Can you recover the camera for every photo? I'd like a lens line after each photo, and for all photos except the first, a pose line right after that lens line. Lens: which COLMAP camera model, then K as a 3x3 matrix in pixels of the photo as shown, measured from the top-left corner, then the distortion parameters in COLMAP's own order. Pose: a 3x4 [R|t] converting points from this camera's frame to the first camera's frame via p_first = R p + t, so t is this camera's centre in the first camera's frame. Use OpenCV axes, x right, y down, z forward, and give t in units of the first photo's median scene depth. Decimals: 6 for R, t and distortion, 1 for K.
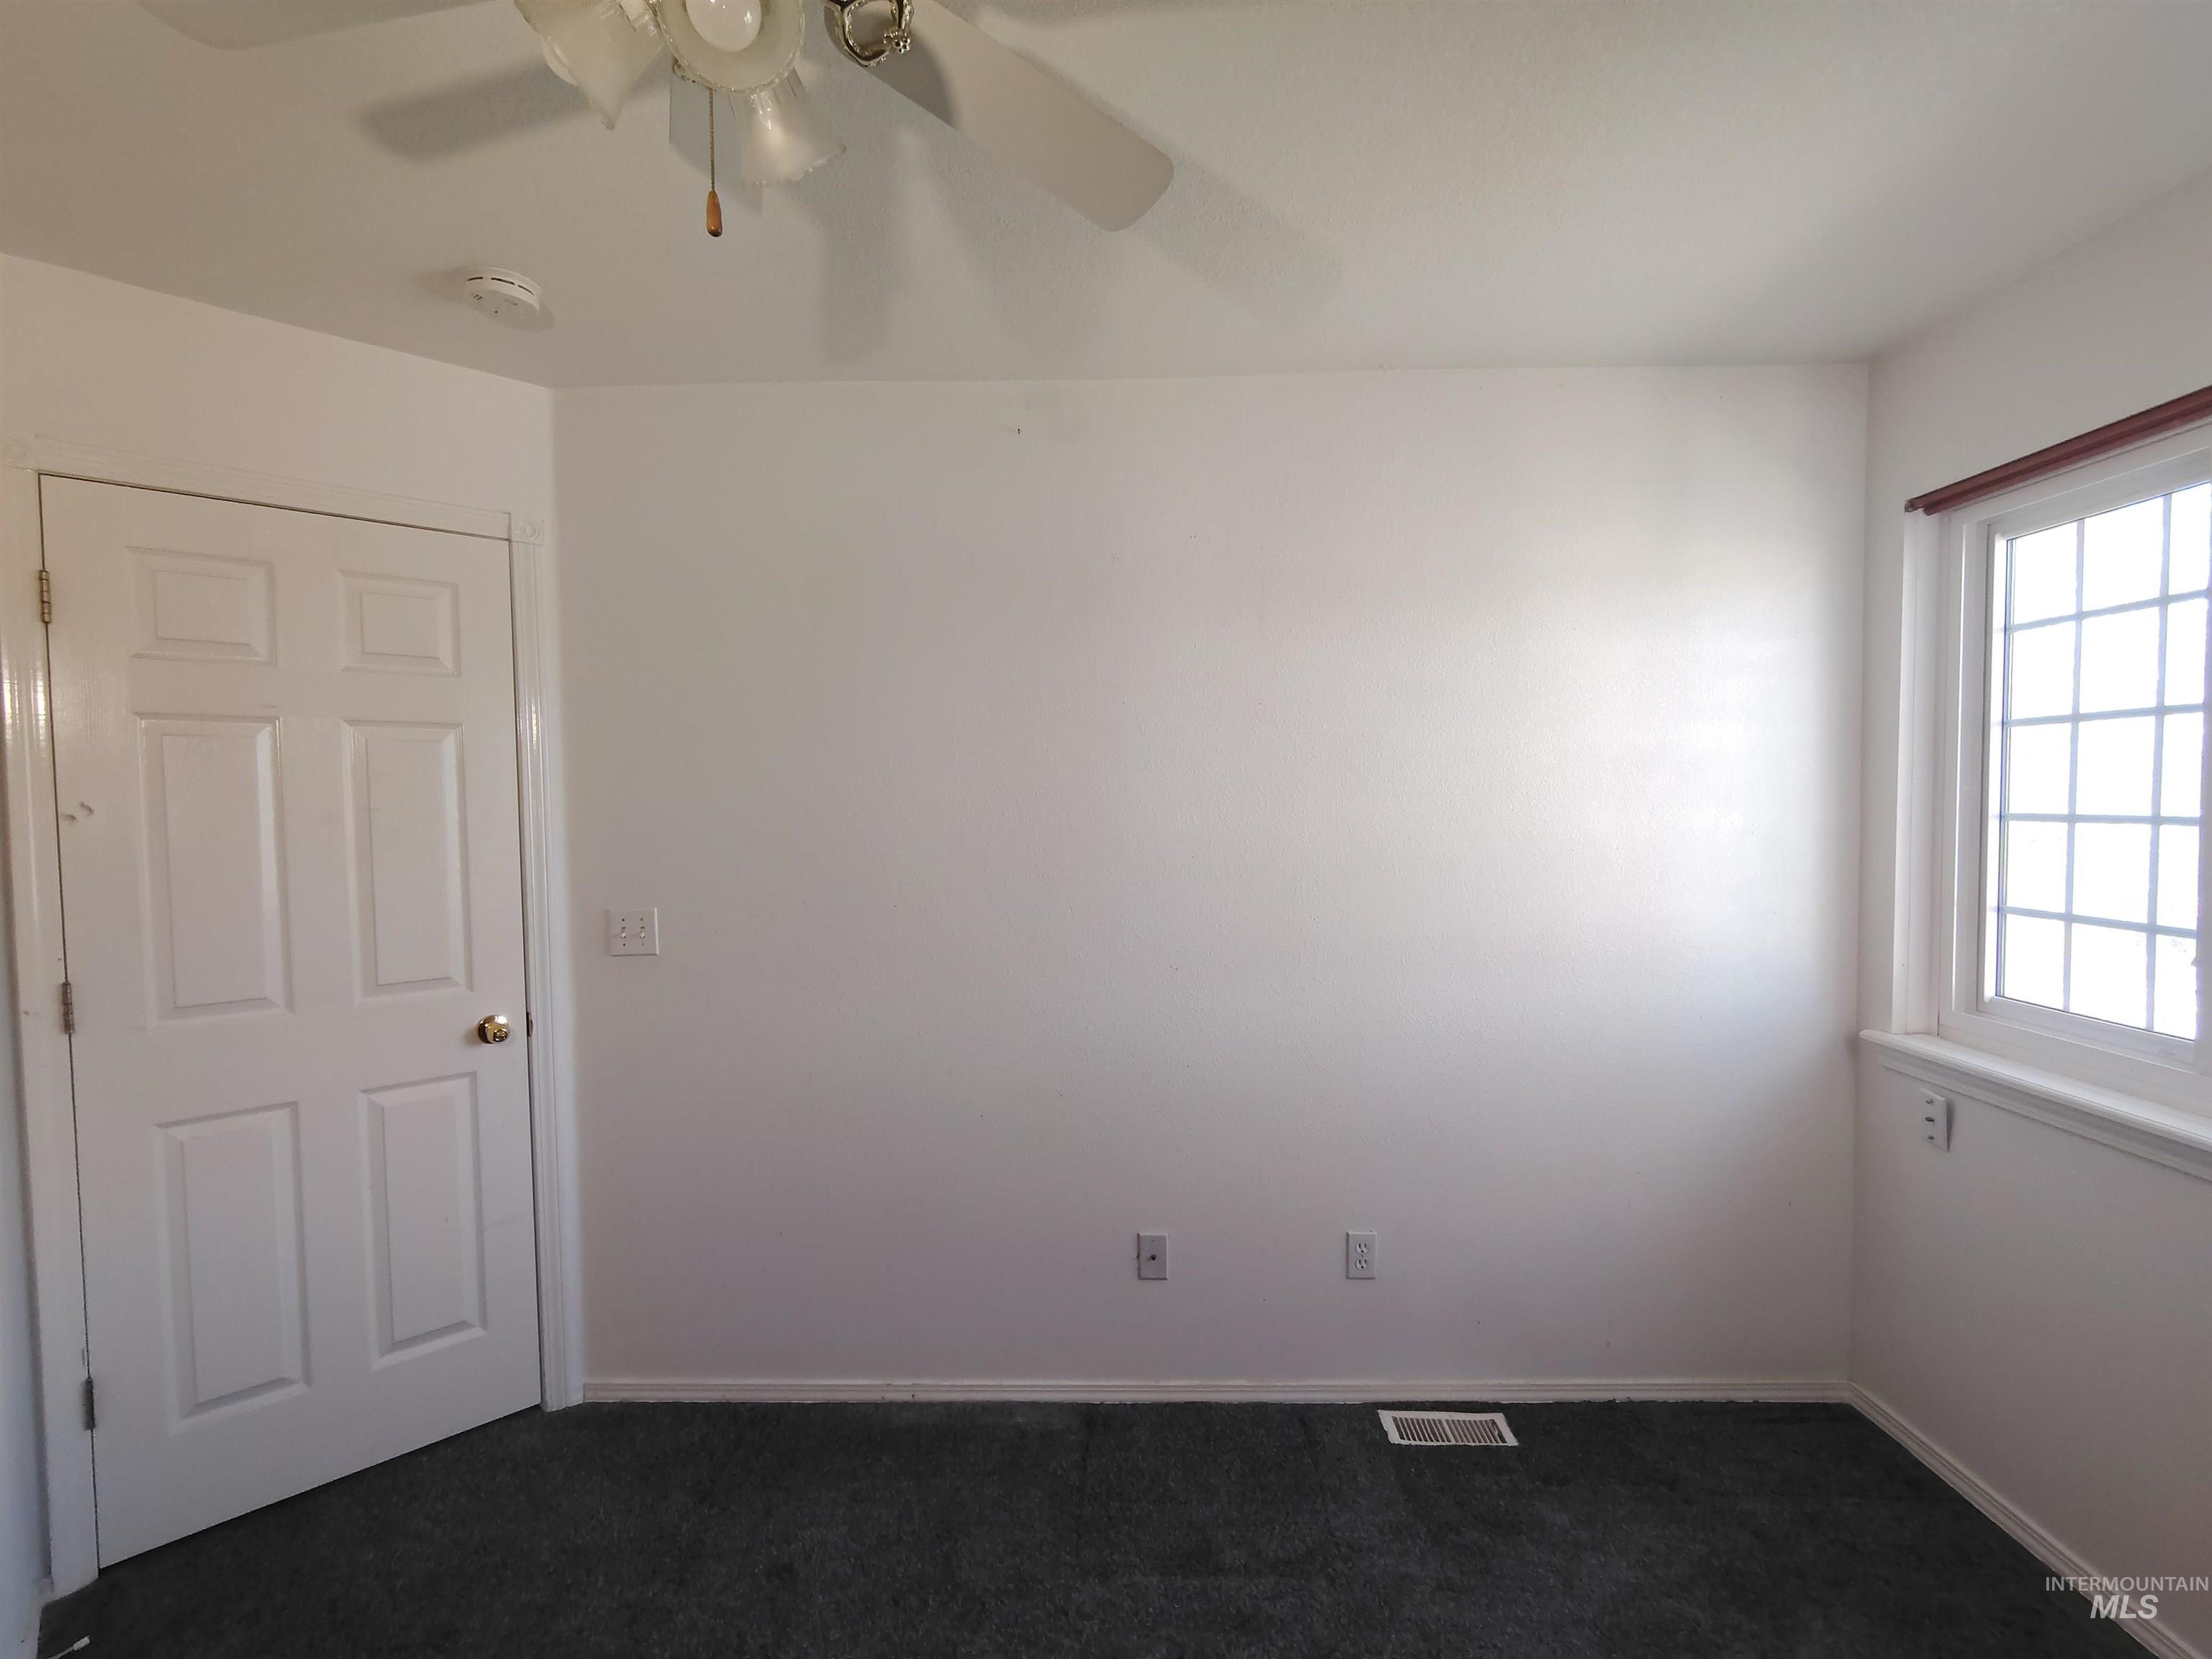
lens RADIAL K [[1030.4, 0, 1100.9], [0, 1030.4, 835.7], [0, 0, 1]] dist [-0.009749, 0.002930]
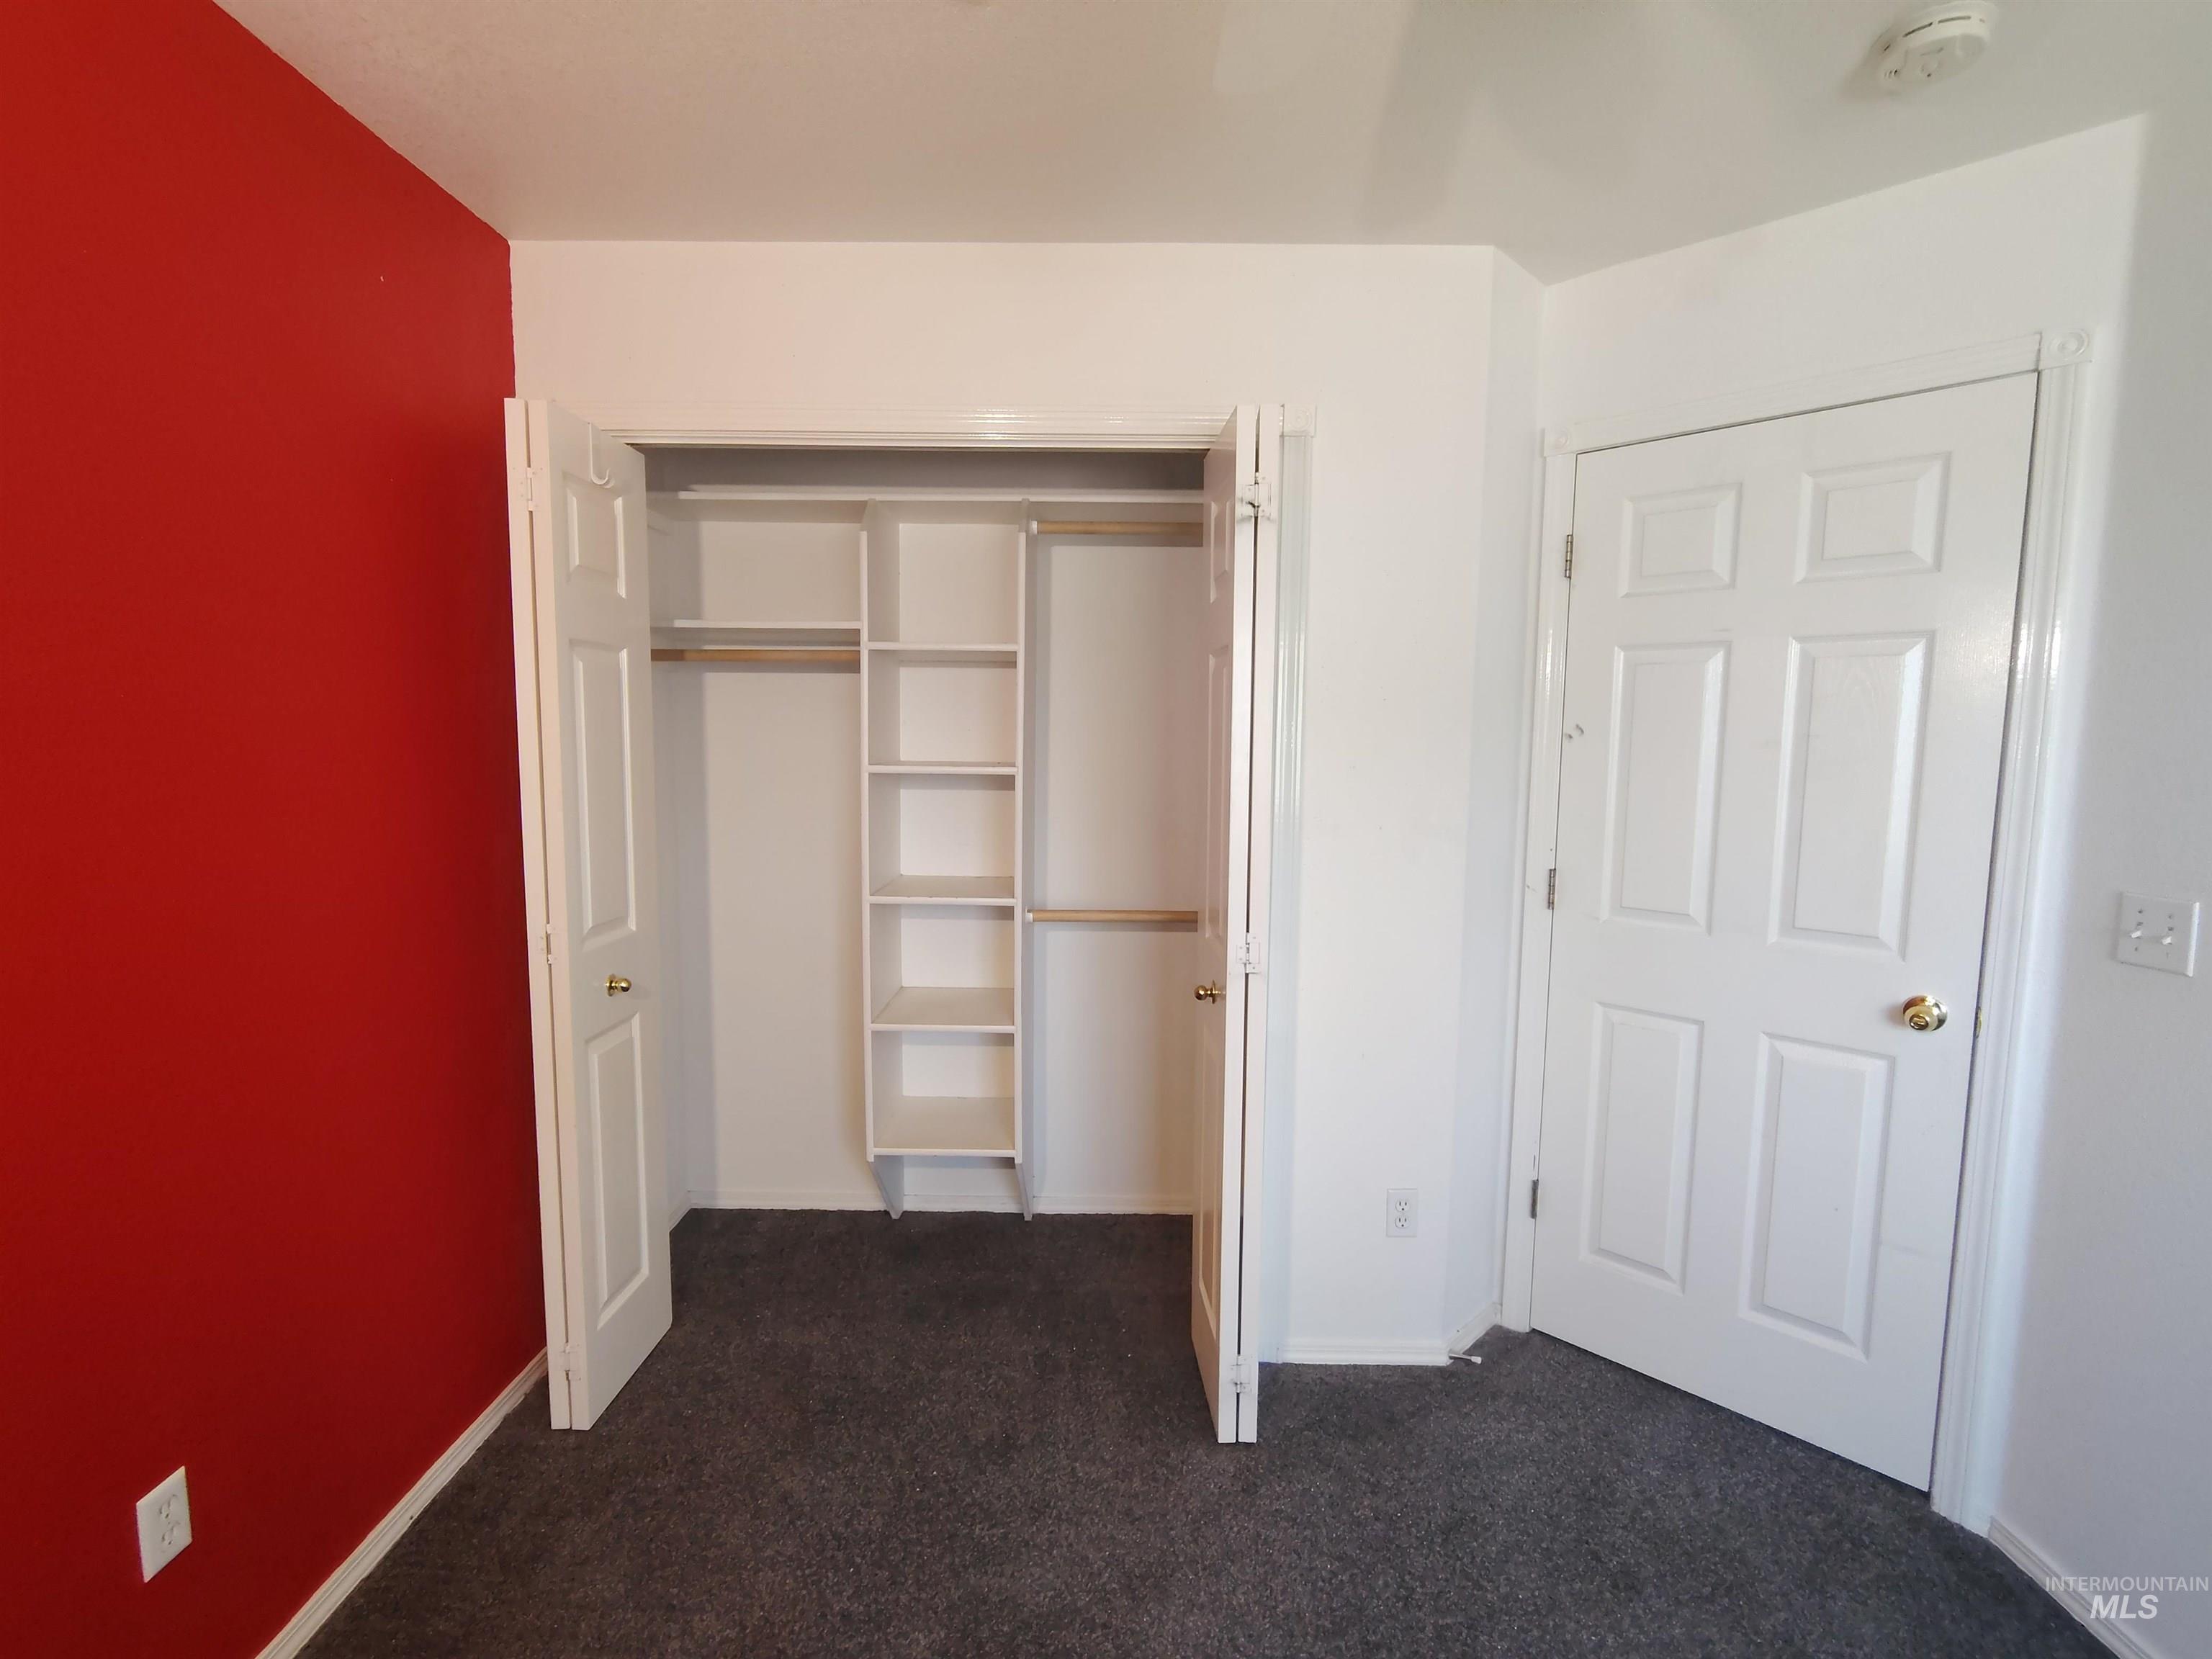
lens RADIAL K [[1030.4, 0, 1099.7], [0, 1030.4, 835.6], [0, 0, 1]] dist [-0.009749, 0.002930]
pose [[0.007881, 0.112052, -0.993671, 0.198347], [-0.044273, 0.992767, 0.111599, -0.010950], [0.998988, 0.043113, 0.012785, 0.370098]]
